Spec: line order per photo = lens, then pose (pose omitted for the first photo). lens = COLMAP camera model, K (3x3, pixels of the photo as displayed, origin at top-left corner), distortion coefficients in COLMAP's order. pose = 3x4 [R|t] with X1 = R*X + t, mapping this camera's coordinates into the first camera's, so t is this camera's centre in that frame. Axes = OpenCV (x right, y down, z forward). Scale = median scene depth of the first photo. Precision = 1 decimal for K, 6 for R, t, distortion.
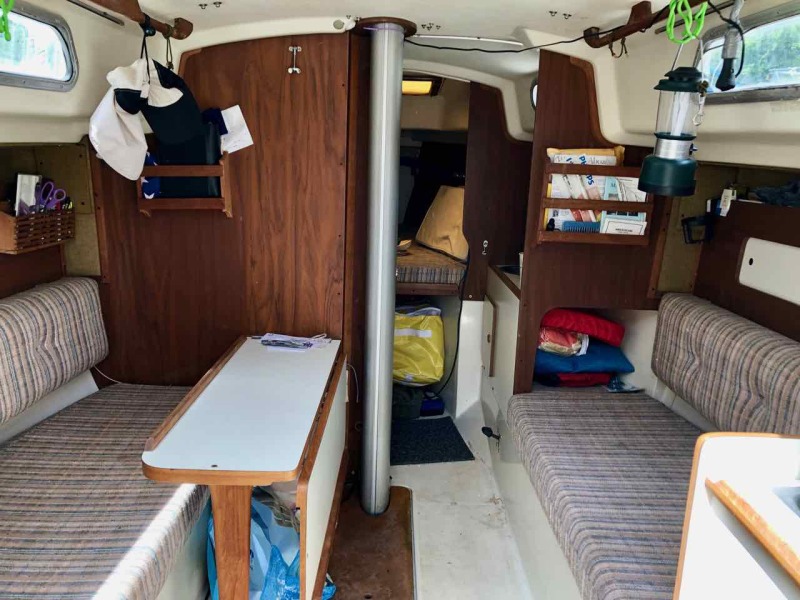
lens RADIAL K [[657.6, 0, 400.5], [0, 657.6, 302.1], [0, 0, 1]] dist [0.048977, -0.070878]
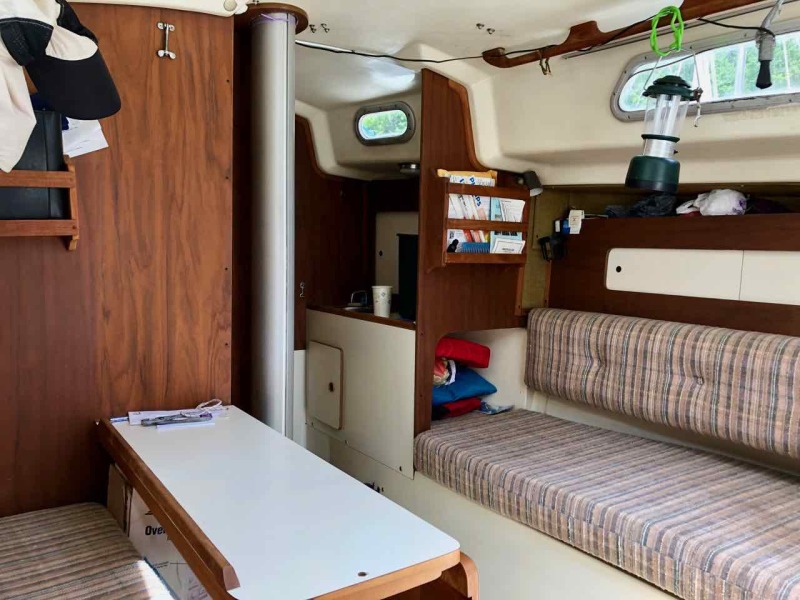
lens RADIAL K [[657.6, 0, 406.2], [0, 657.6, 300.0], [0, 0, 1]] dist [0.048977, -0.070878]
pose [[0.821473, -0.072277, 0.565648, -0.378843], [0.134639, 0.988474, -0.069227, 0.018833], [-0.554124, 0.133026, 0.821736, 0.254879]]
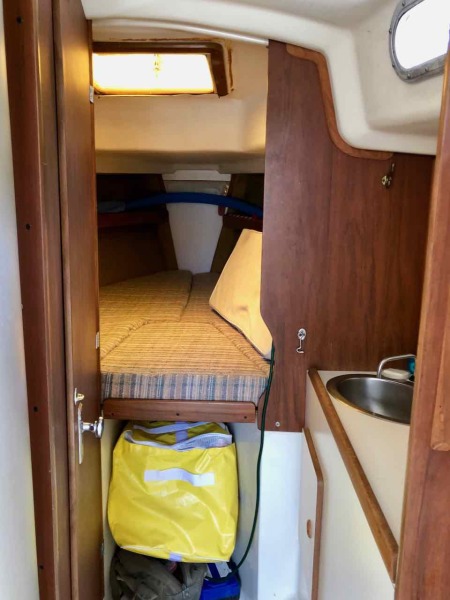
lens RADIAL K [[513.9, 0, 225.8], [0, 513.9, 295.6], [0, 0, 1]] dist [0.027634, -0.033739]
pose [[0.998972, -0.008014, -0.044621, 0.118594], [0.006441, 0.999356, -0.035289, -0.151099], [0.044875, 0.034965, 0.998381, 0.791704]]
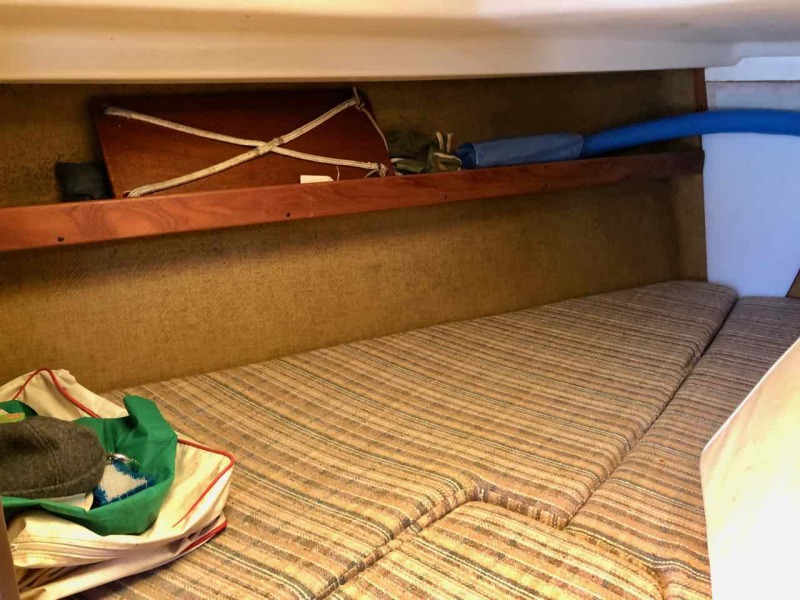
lens RADIAL K [[657.6, 0, 382.1], [0, 657.6, 287.7], [0, 0, 1]] dist [0.048977, -0.070878]
pose [[0.774679, 0.168666, -0.609445, 0.120273], [-0.129712, 0.985663, 0.107906, -0.305883], [0.618908, -0.004540, 0.785451, 1.299758]]
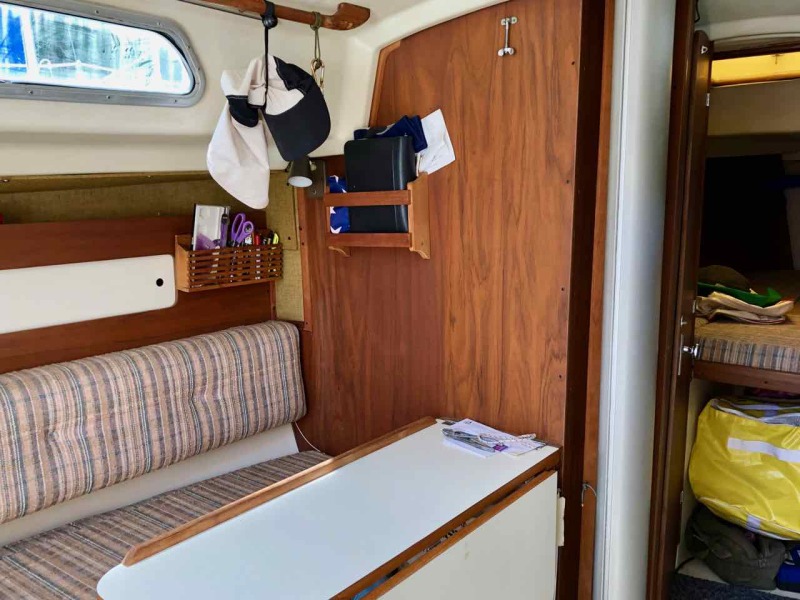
lens RADIAL K [[737.6, 0, 396.8], [0, 737.6, 303.7], [0, 0, 1]] dist [0.031717, 0.000000]
pose [[0.794344, 0.062842, -0.604209, 0.233266], [-0.102963, 0.994172, -0.031962, -0.047909], [0.598679, 0.087600, 0.796185, 0.325892]]
